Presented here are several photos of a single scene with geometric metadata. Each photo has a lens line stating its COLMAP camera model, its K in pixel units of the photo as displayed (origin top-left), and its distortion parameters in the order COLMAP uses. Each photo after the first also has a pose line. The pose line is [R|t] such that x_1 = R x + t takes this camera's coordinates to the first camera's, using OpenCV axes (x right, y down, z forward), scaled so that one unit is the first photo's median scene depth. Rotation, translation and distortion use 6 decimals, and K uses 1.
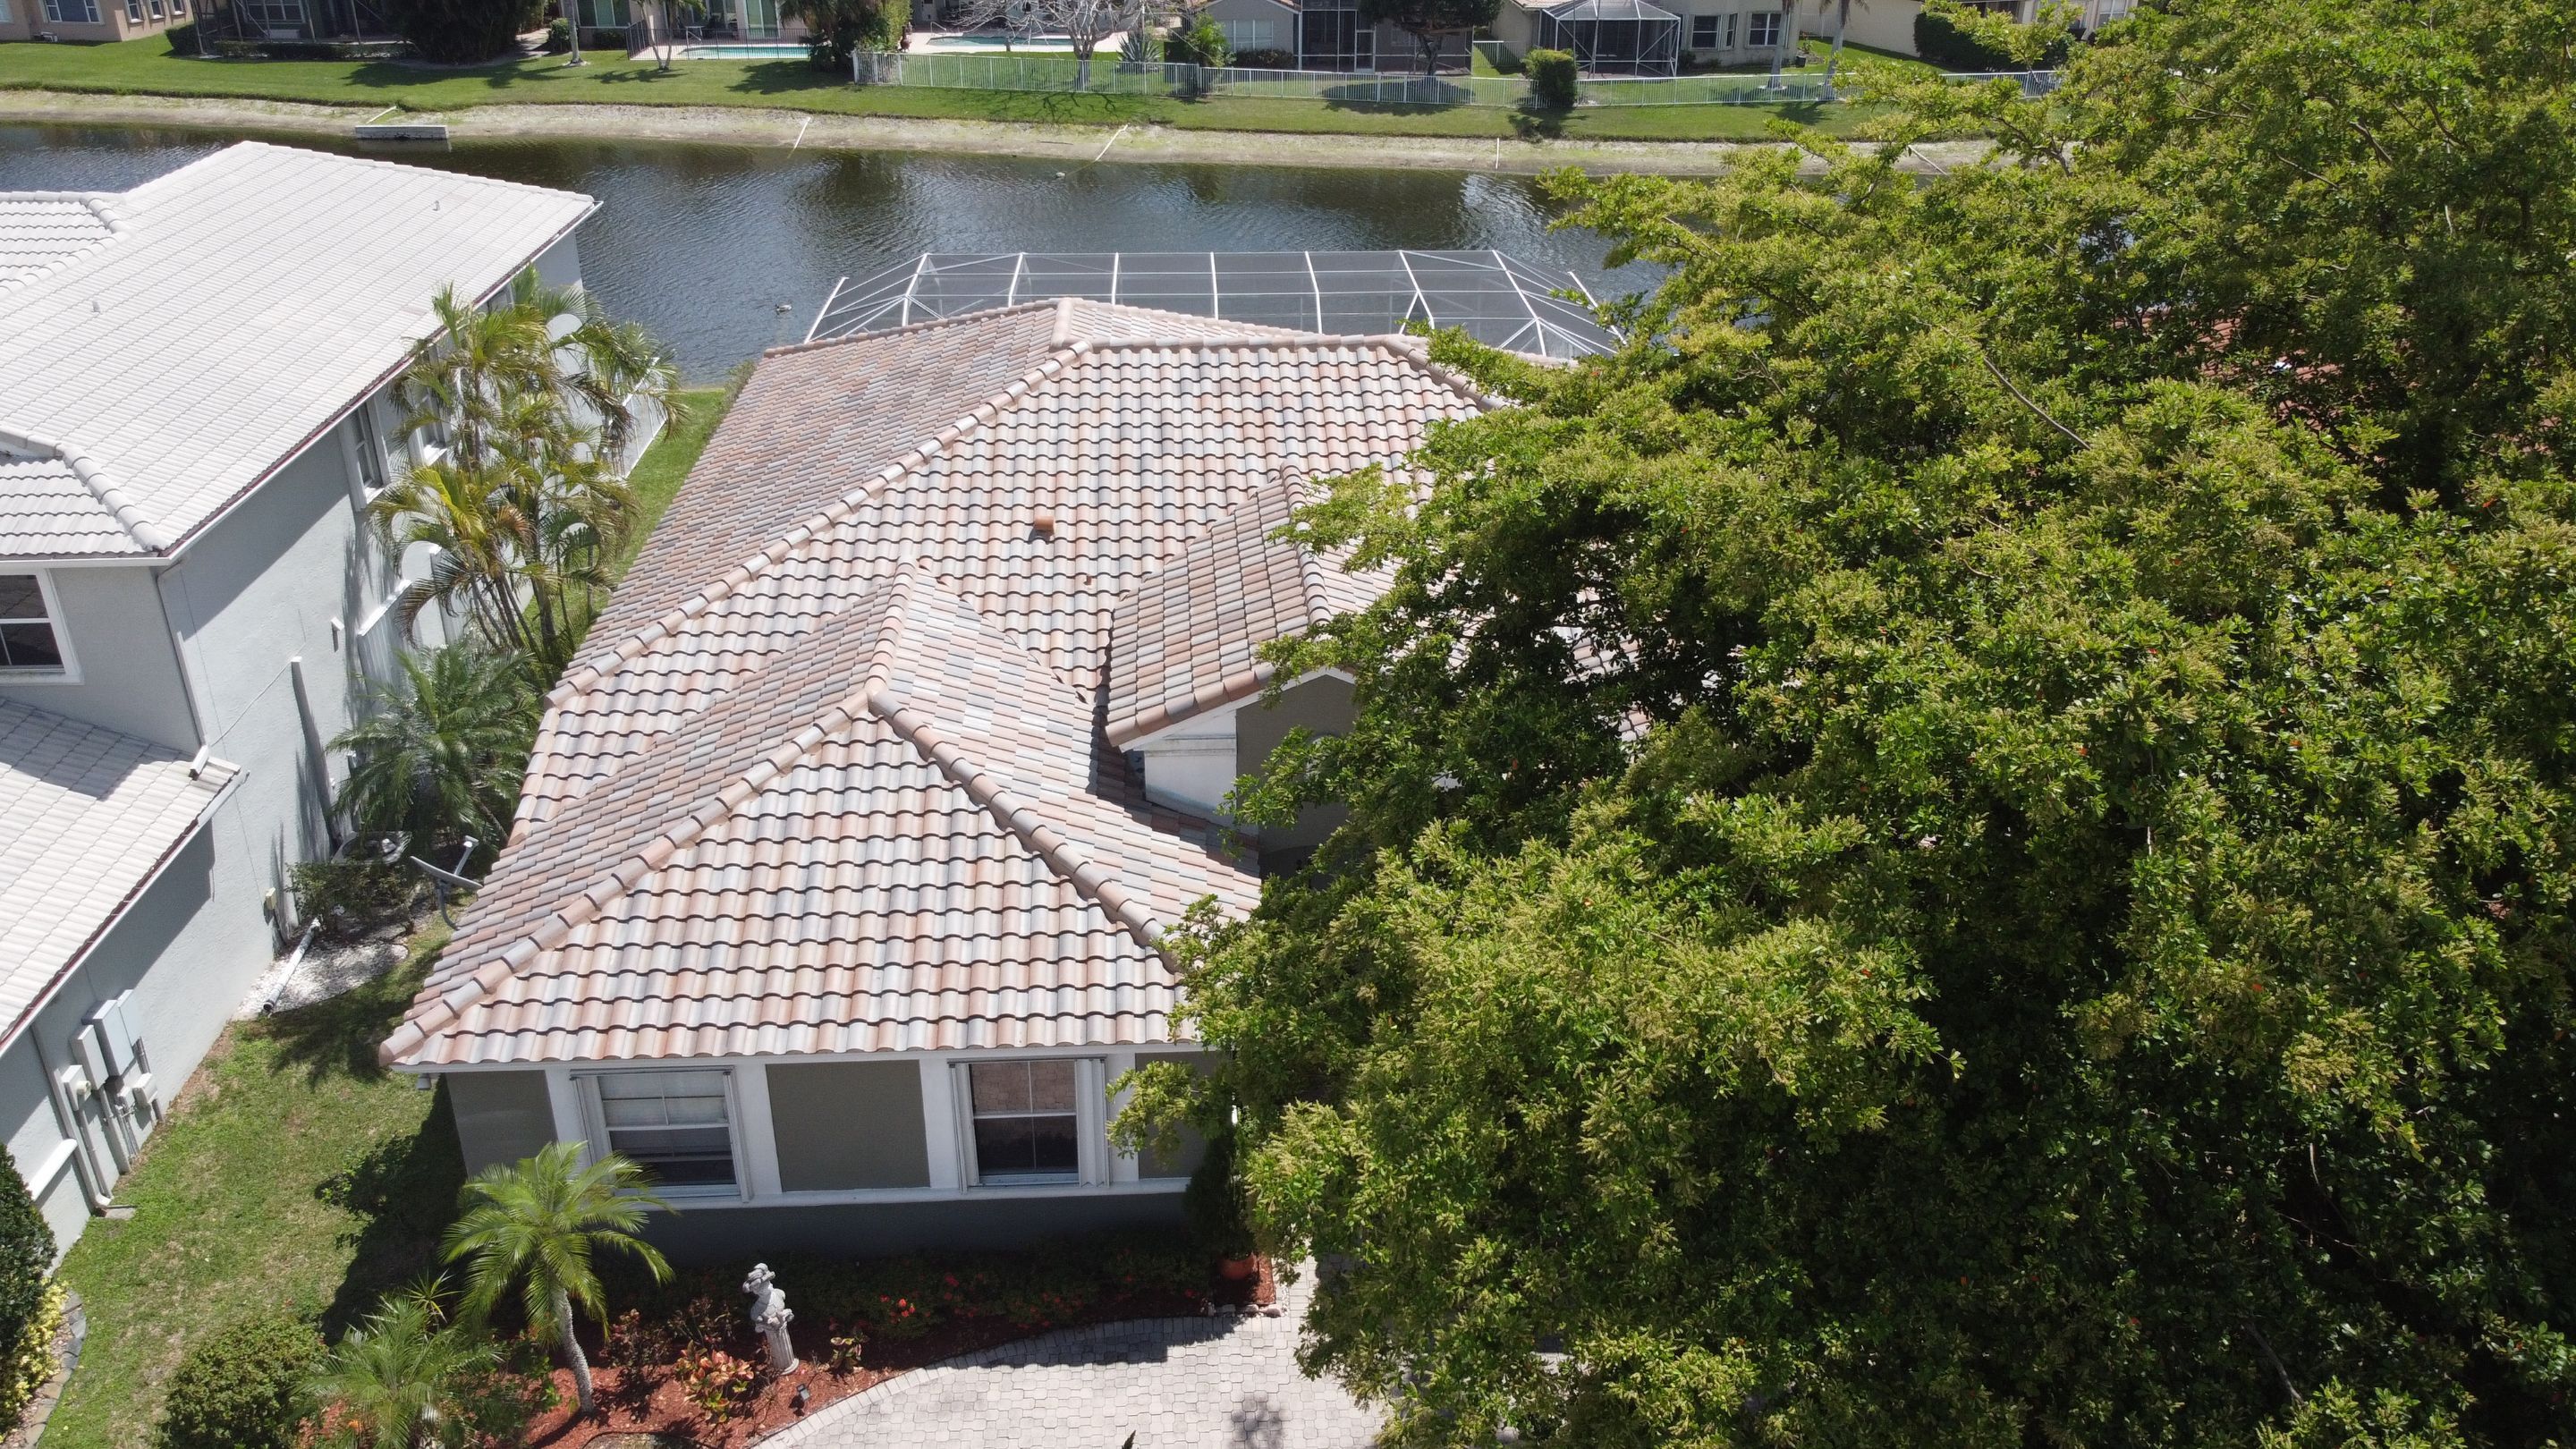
lens RADIAL K [[1941.5, 0, 1297.5], [0, 1941.5, 731.7], [0, 0, 1]] dist [0.002570, -0.010221]
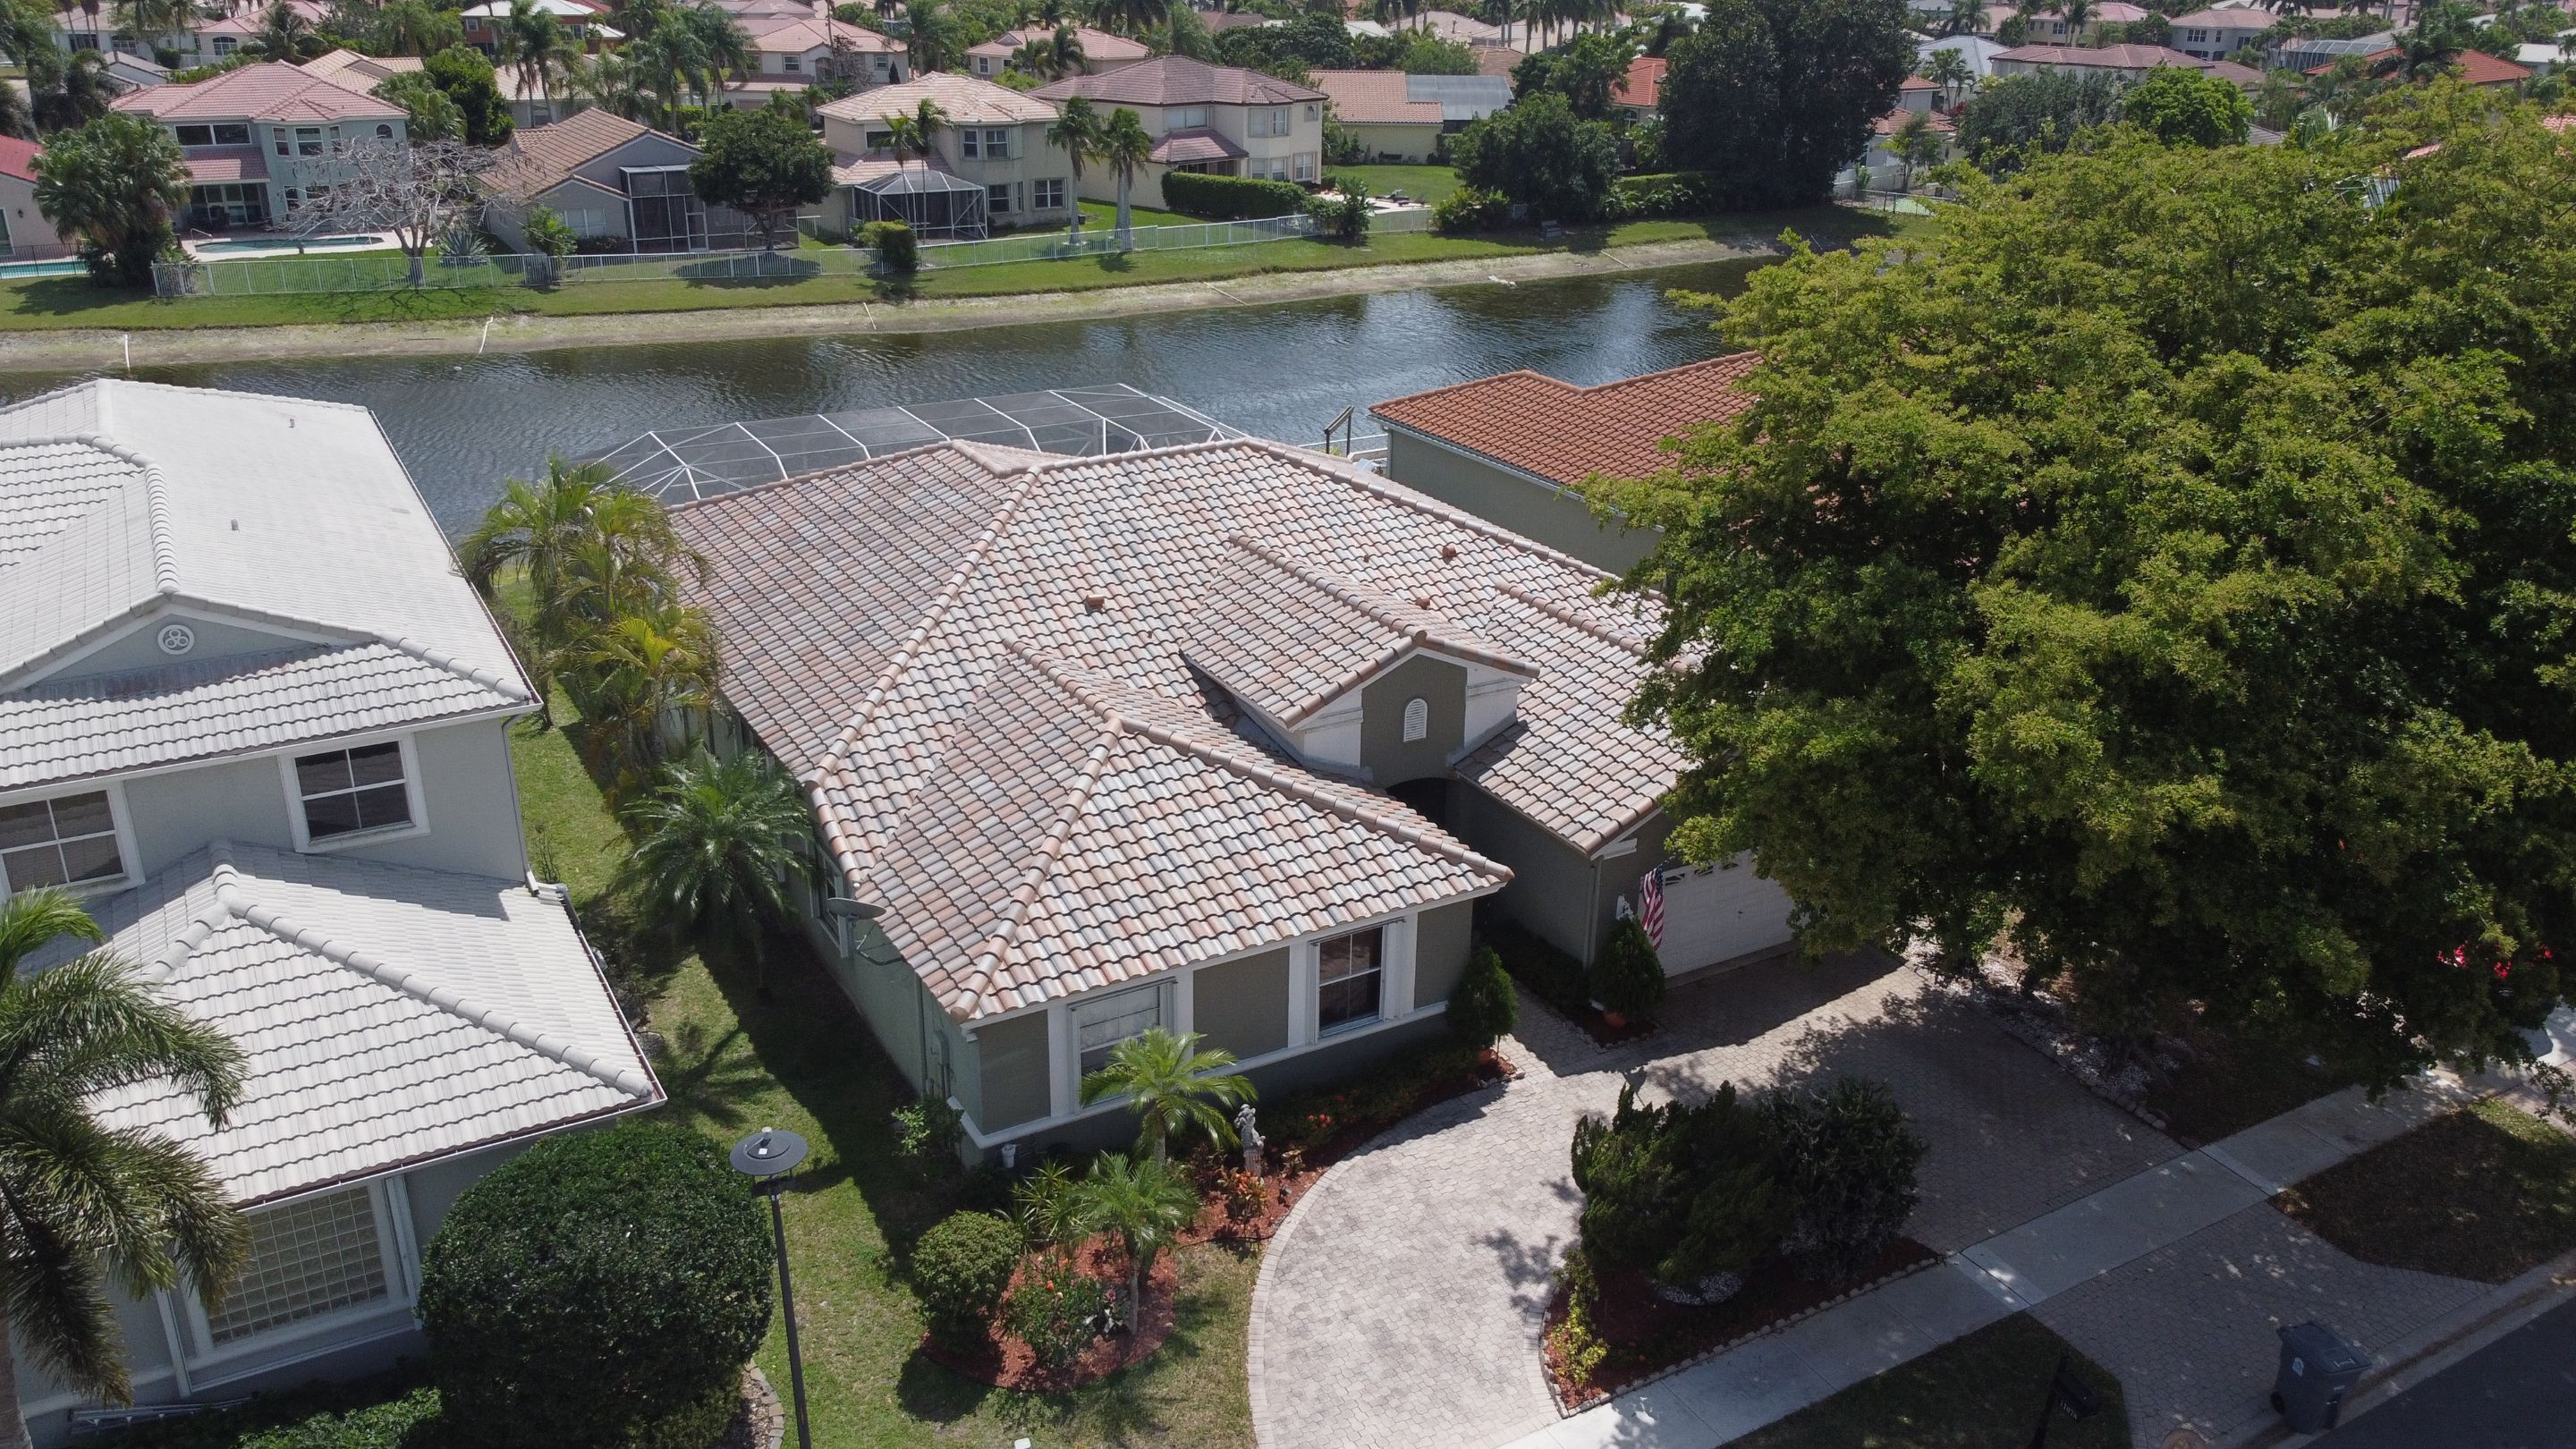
lens RADIAL K [[1941.5, 0, 1291.7], [0, 1941.5, 709.0], [0, 0, 1]] dist [0.002570, -0.010221]
pose [[0.896271, -0.159420, 0.413864, -0.588909], [0.194172, 0.980025, -0.042998, 0.047797], [-0.398742, 0.118899, 0.909323, -0.233972]]
